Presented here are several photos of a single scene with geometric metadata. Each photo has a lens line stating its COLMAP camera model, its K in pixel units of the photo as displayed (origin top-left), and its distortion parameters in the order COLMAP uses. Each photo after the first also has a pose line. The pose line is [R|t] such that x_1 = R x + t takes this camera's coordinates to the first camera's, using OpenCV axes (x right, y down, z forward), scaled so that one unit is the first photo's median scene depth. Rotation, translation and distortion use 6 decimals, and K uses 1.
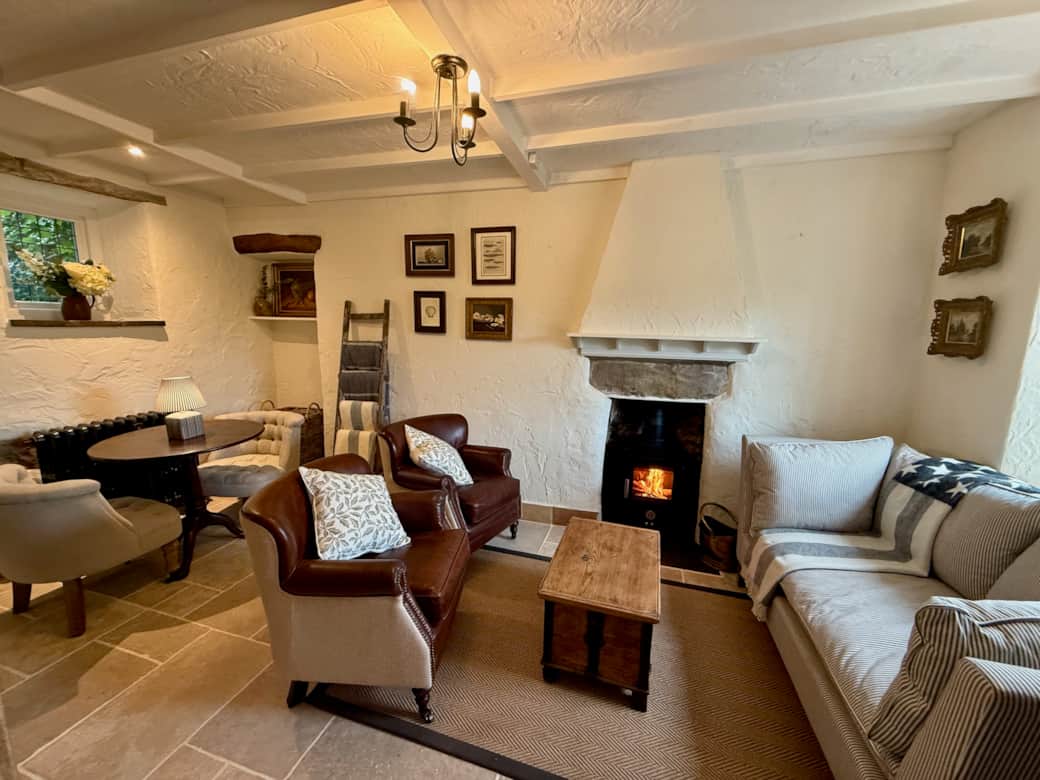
lens RADIAL K [[414.1, 0, 517.5], [0, 414.1, 388.4], [0, 0, 1]] dist [0.000947, -0.000082]
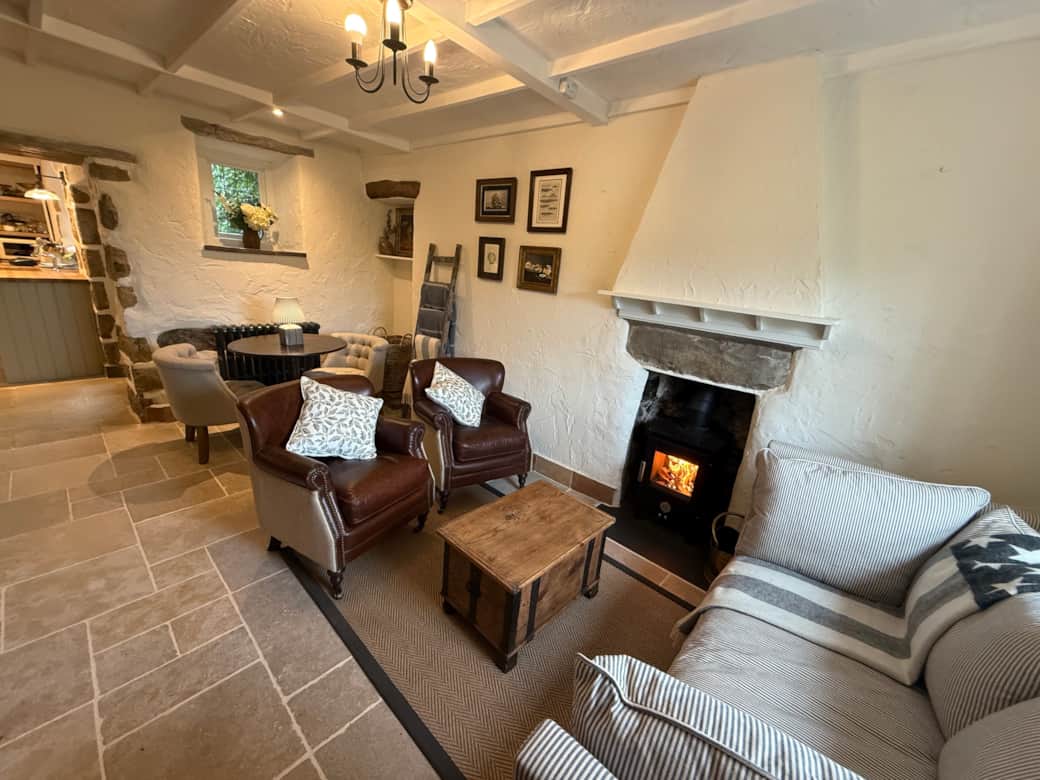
lens RADIAL K [[414.1, 0, 517.5], [0, 414.1, 388.4], [0, 0, 1]] dist [0.000947, -0.000082]
pose [[0.903413, 0.182051, -0.388203, 0.331531], [-0.139143, 0.980864, 0.136177, -0.019934], [0.405566, -0.069009, 0.911457, 0.080261]]
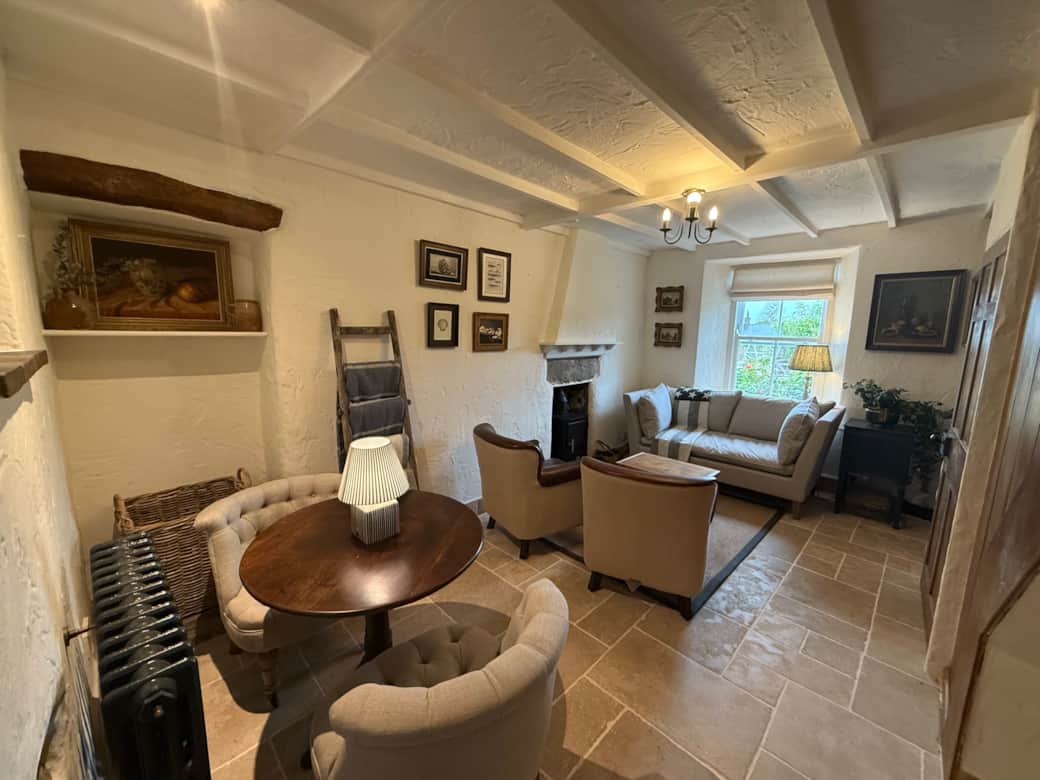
lens RADIAL K [[414.1, 0, 517.5], [0, 414.1, 388.4], [0, 0, 1]] dist [0.000947, -0.000082]
pose [[0.466872, -0.137243, 0.873610, -1.071529], [0.126310, 0.988104, 0.087728, -0.113351], [-0.875258, 0.069388, 0.478653, 0.445665]]
